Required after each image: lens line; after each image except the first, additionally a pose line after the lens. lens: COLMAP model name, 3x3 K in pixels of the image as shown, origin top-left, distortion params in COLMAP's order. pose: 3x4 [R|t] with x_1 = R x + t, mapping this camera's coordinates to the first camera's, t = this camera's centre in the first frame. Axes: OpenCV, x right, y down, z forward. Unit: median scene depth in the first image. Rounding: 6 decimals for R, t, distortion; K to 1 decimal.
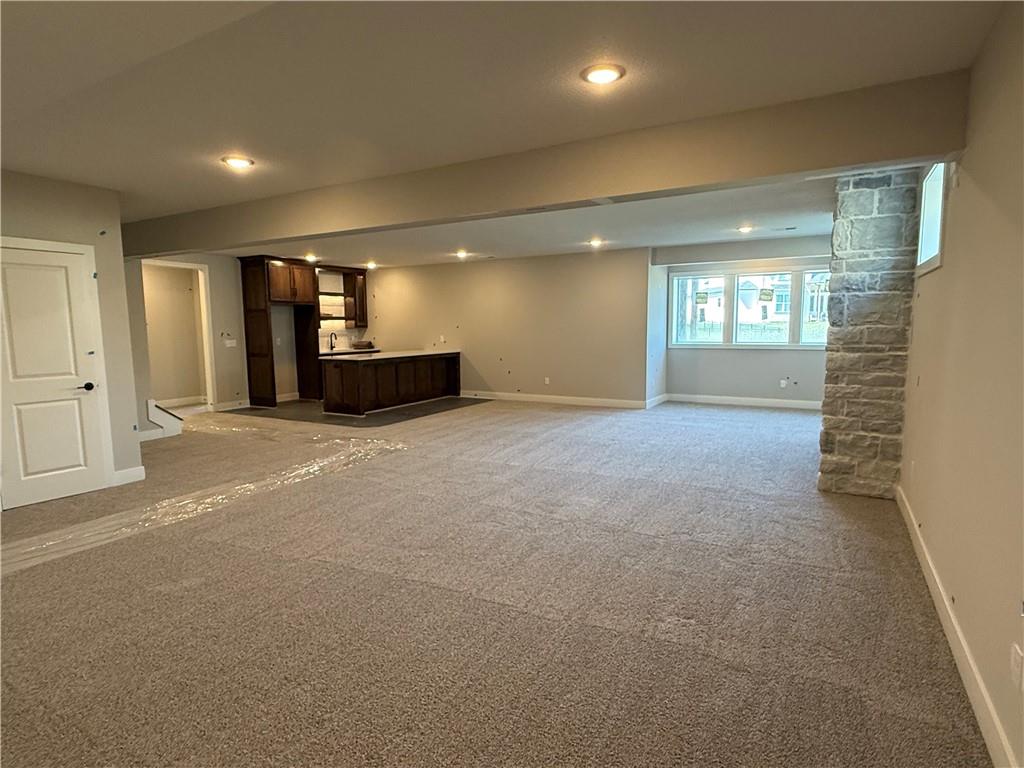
lens RADIAL K [[559.9, 0, 511.7], [0, 559.9, 387.4], [0, 0, 1]] dist [-0.000487, 0.001233]
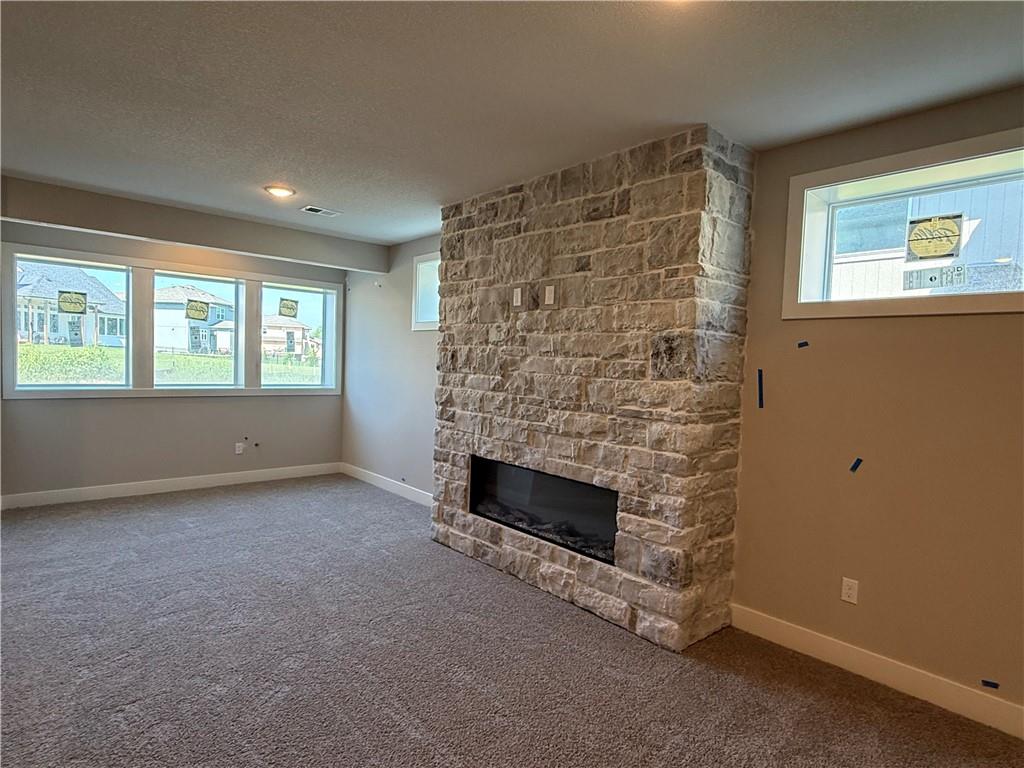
lens RADIAL K [[559.9, 0, 511.2], [0, 559.9, 388.5], [0, 0, 1]] dist [-0.000487, 0.001233]
pose [[0.316742, -0.024994, 0.948182, -0.072705], [0.066010, 0.997810, 0.004252, -0.116964], [-0.946212, 0.061243, 0.317698, 0.980968]]
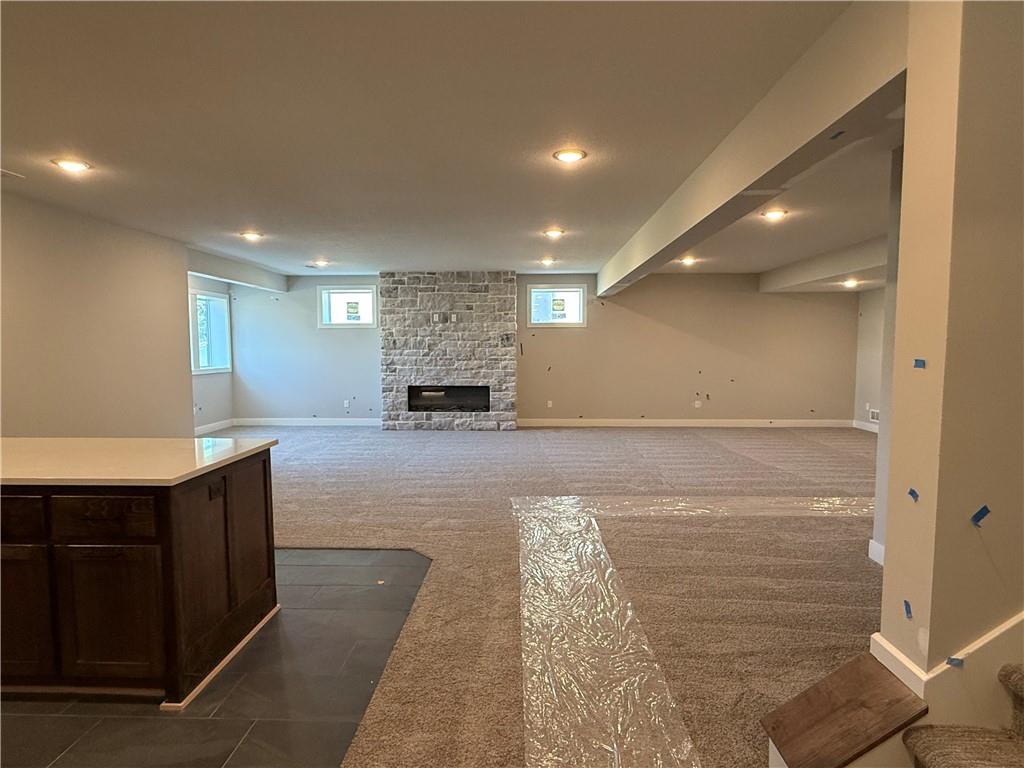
lens RADIAL K [[559.9, 0, 509.2], [0, 559.9, 385.2], [0, 0, 1]] dist [-0.000487, 0.001233]
pose [[-0.463639, -0.050508, 0.884583, -1.206737], [0.104707, 0.988254, 0.111308, -0.200643], [-0.879815, 0.144229, -0.452905, 1.932038]]
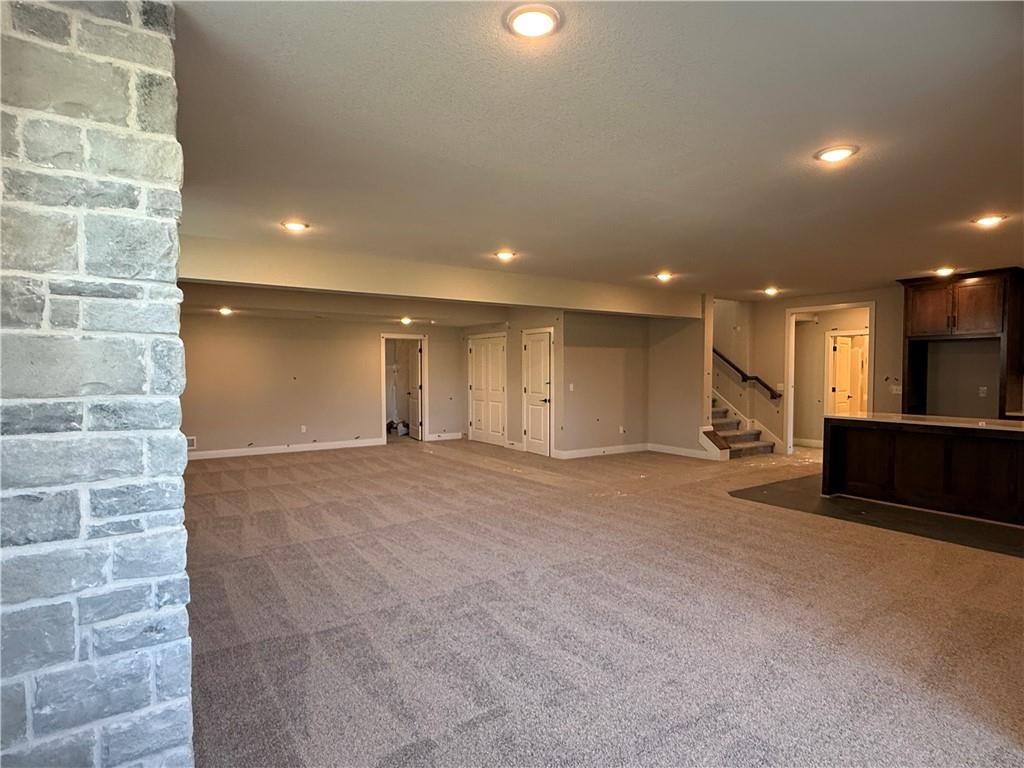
lens RADIAL K [[559.9, 0, 515.6], [0, 559.9, 389.7], [0, 0, 1]] dist [-0.000487, 0.001233]
pose [[-0.435085, 0.042876, -0.899368, 1.032271], [-0.095429, 0.991044, 0.093411, -0.215371], [0.895318, 0.126467, -0.427097, 1.778216]]
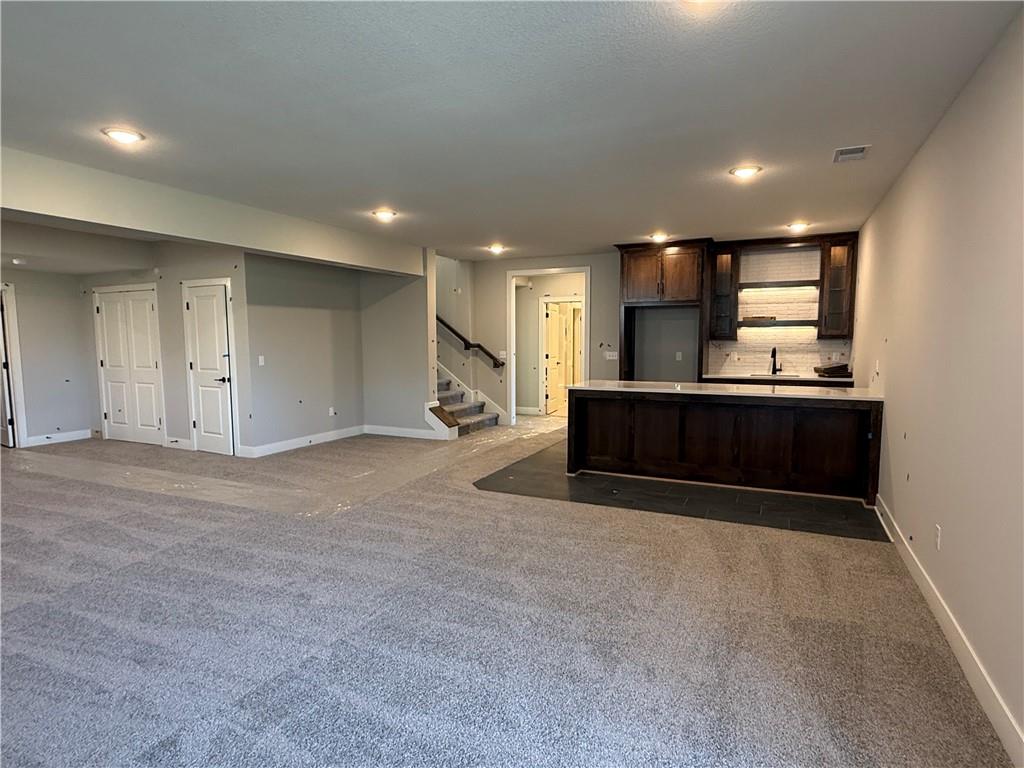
lens RADIAL K [[559.9, 0, 511.5], [0, 559.9, 391.8], [0, 0, 1]] dist [-0.000487, 0.001233]
pose [[0.069065, 0.106747, -0.991885, 0.696040], [-0.108198, 0.989195, 0.098924, -0.194385], [0.991727, 0.100487, 0.079868, 1.656878]]
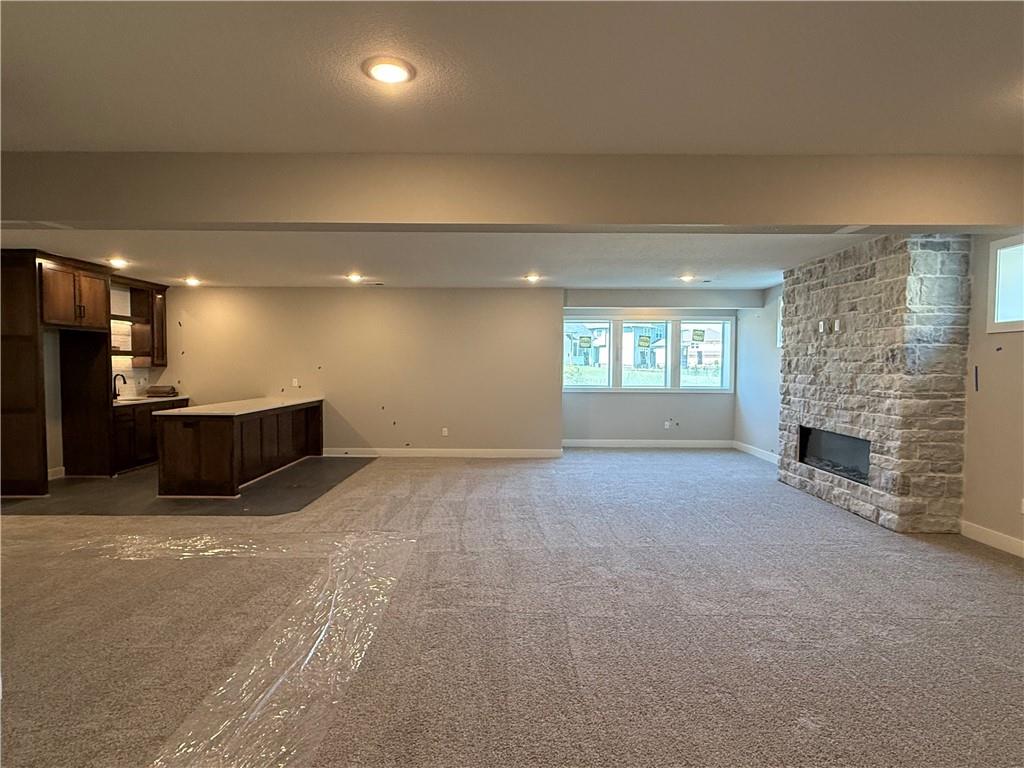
lens RADIAL K [[559.9, 0, 511.3], [0, 559.9, 387.6], [0, 0, 1]] dist [-0.000487, 0.001233]
pose [[0.871805, -0.005909, 0.489817, -0.589587], [0.040869, 0.997318, -0.060710, -0.050496], [-0.488145, 0.072946, 0.869709, 0.438618]]
